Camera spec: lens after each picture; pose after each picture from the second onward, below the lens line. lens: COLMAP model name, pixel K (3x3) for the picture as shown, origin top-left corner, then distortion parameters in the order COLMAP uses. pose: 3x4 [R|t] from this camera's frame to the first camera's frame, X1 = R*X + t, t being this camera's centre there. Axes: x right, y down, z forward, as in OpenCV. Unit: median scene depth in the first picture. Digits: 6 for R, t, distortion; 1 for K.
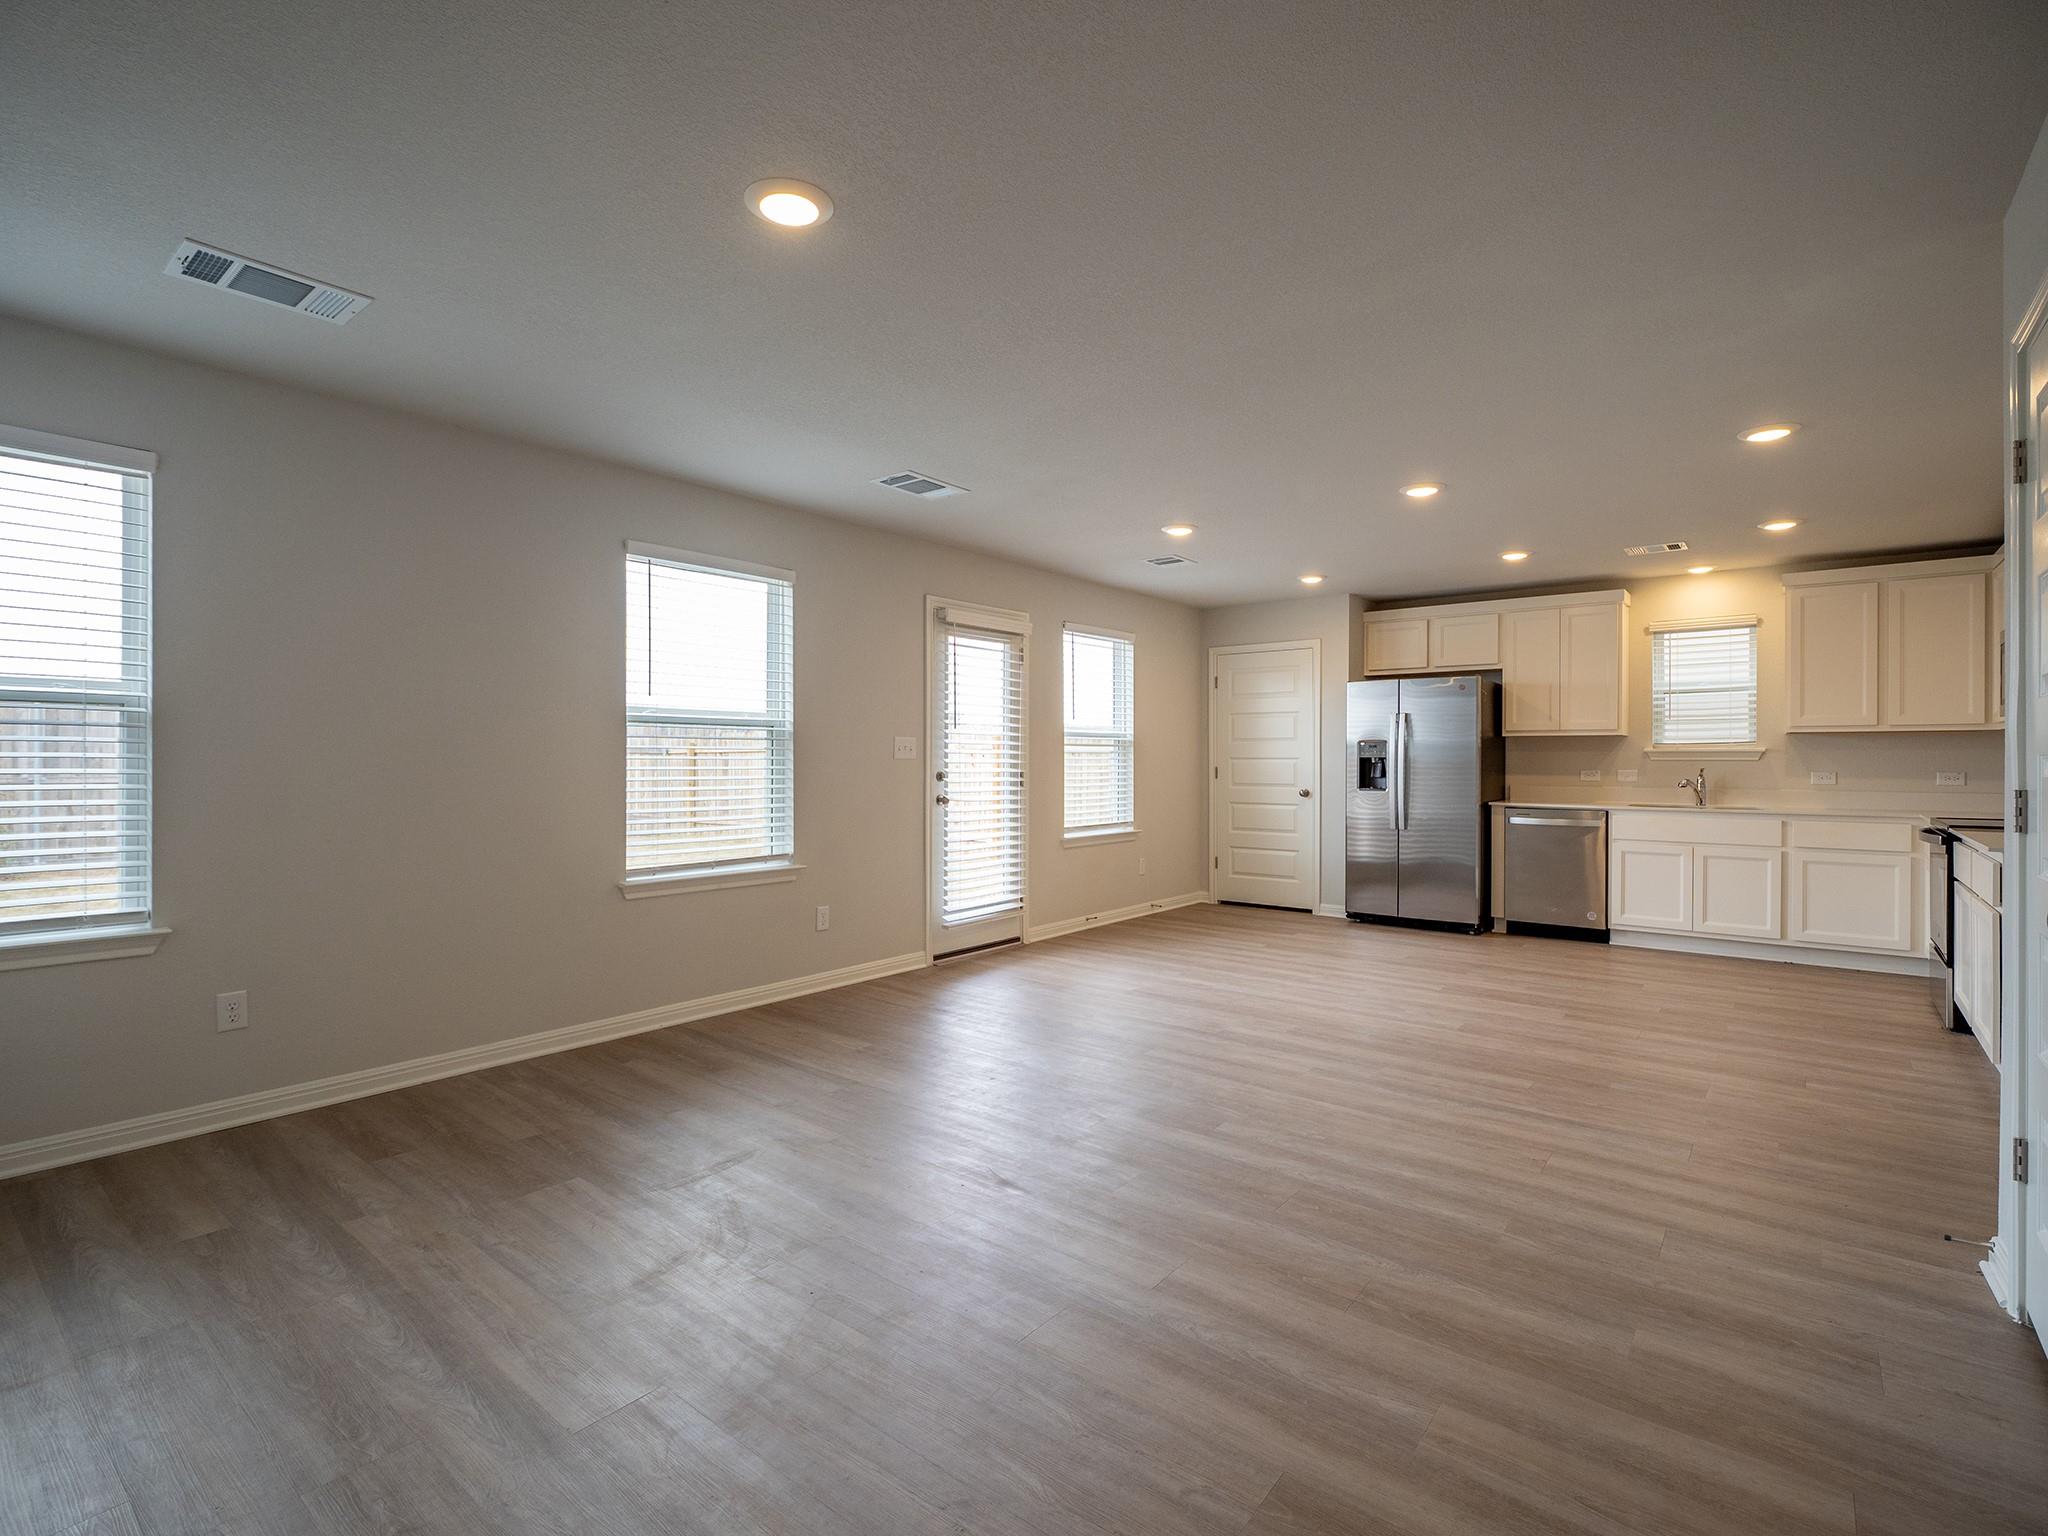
lens RADIAL K [[972.4, 0, 1023.5], [0, 972.4, 764.6], [0, 0, 1]] dist [-0.006194, -0.002567]
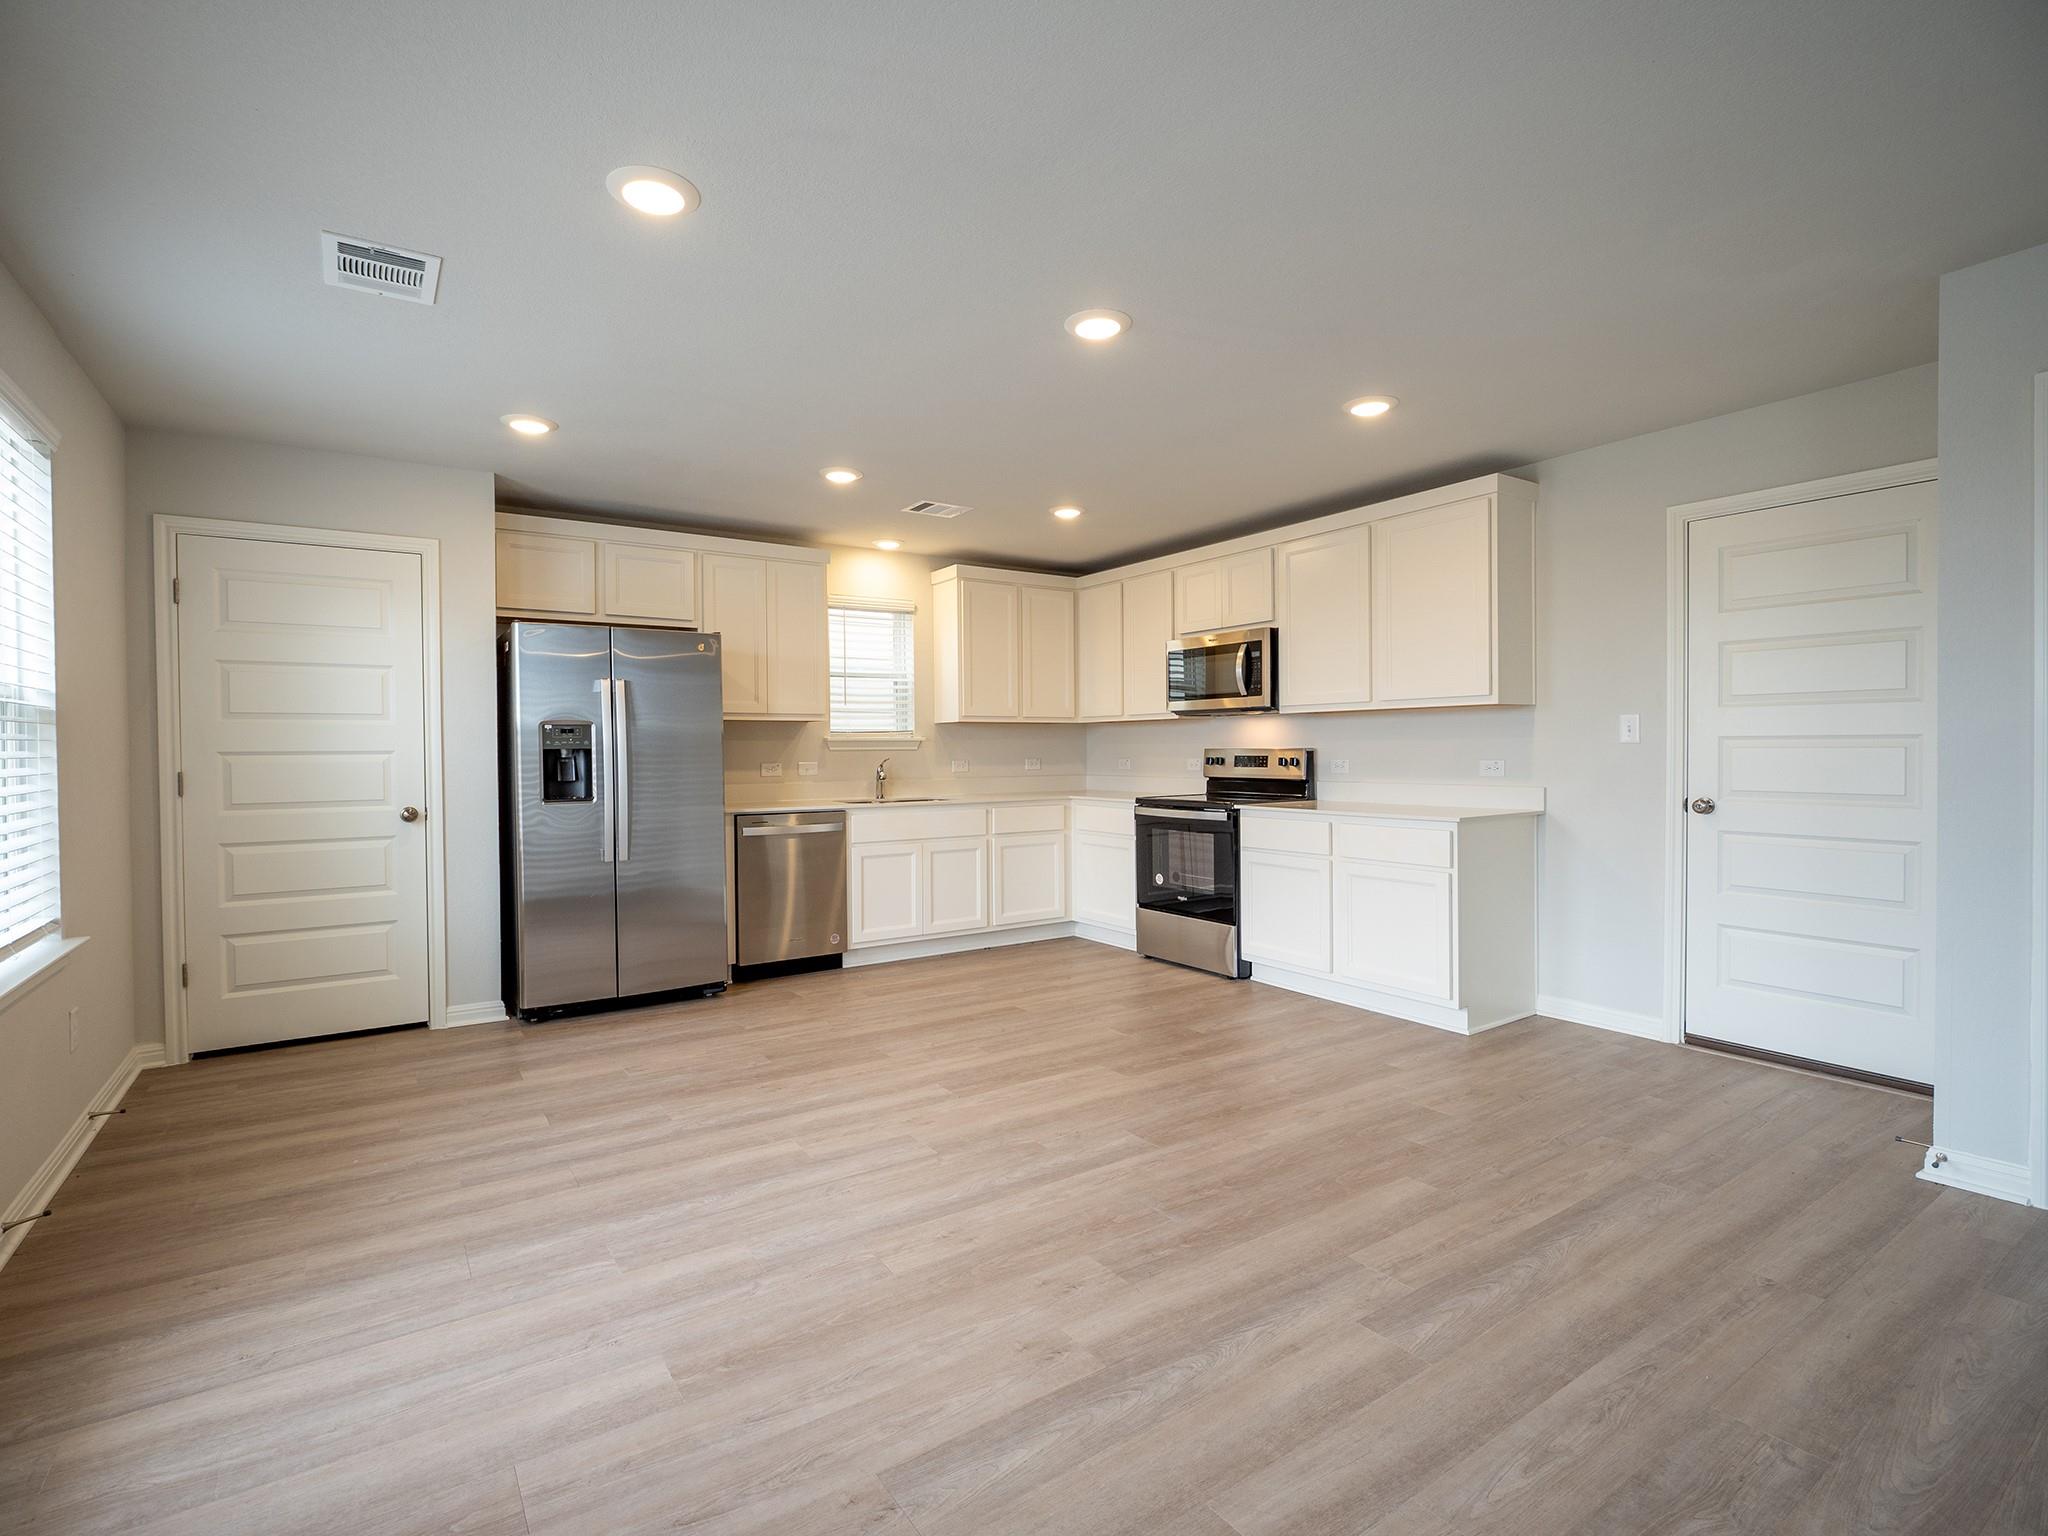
lens RADIAL K [[972.4, 0, 1007.7], [0, 972.4, 762.3], [0, 0, 1]] dist [-0.006194, -0.002567]
pose [[0.306360, -0.016960, 0.951765, -0.177096], [0.015005, 0.999803, 0.012986, -0.003474], [-0.951798, 0.010303, 0.306554, 0.692185]]
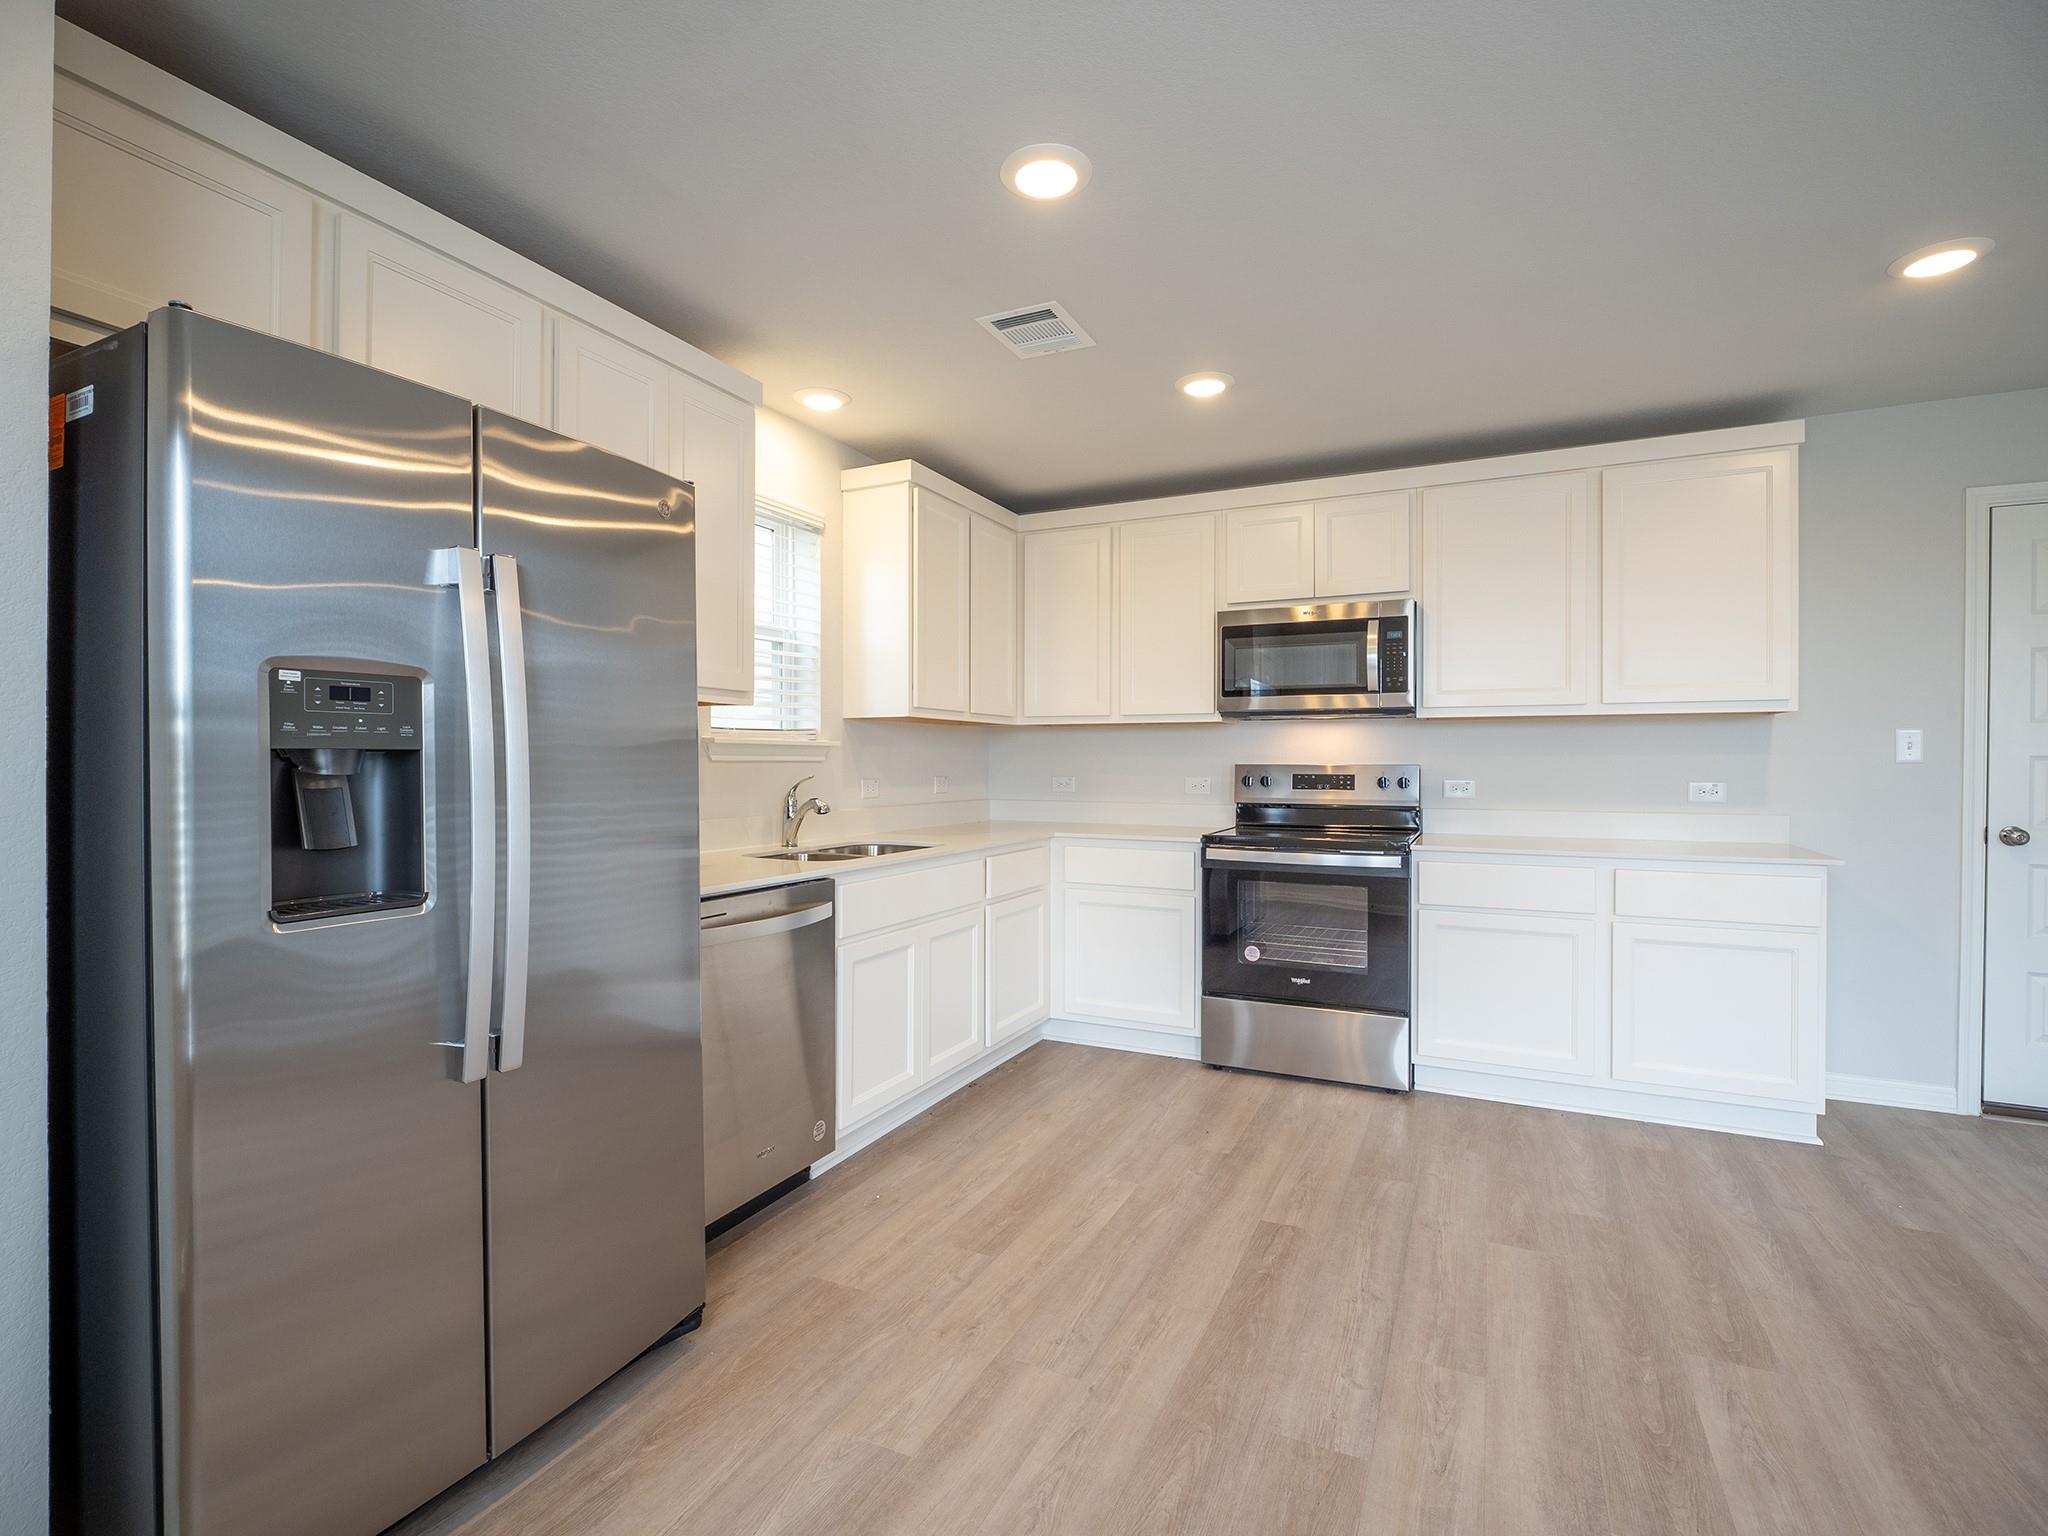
lens RADIAL K [[972.4, 0, 1010.9], [0, 972.4, 764.3], [0, 0, 1]] dist [-0.006194, -0.002567]
pose [[-0.212599, -0.004544, 0.977129, 0.178658], [0.004190, 0.999976, 0.005562, -0.006164], [-0.977131, 0.005277, -0.212574, 1.154232]]
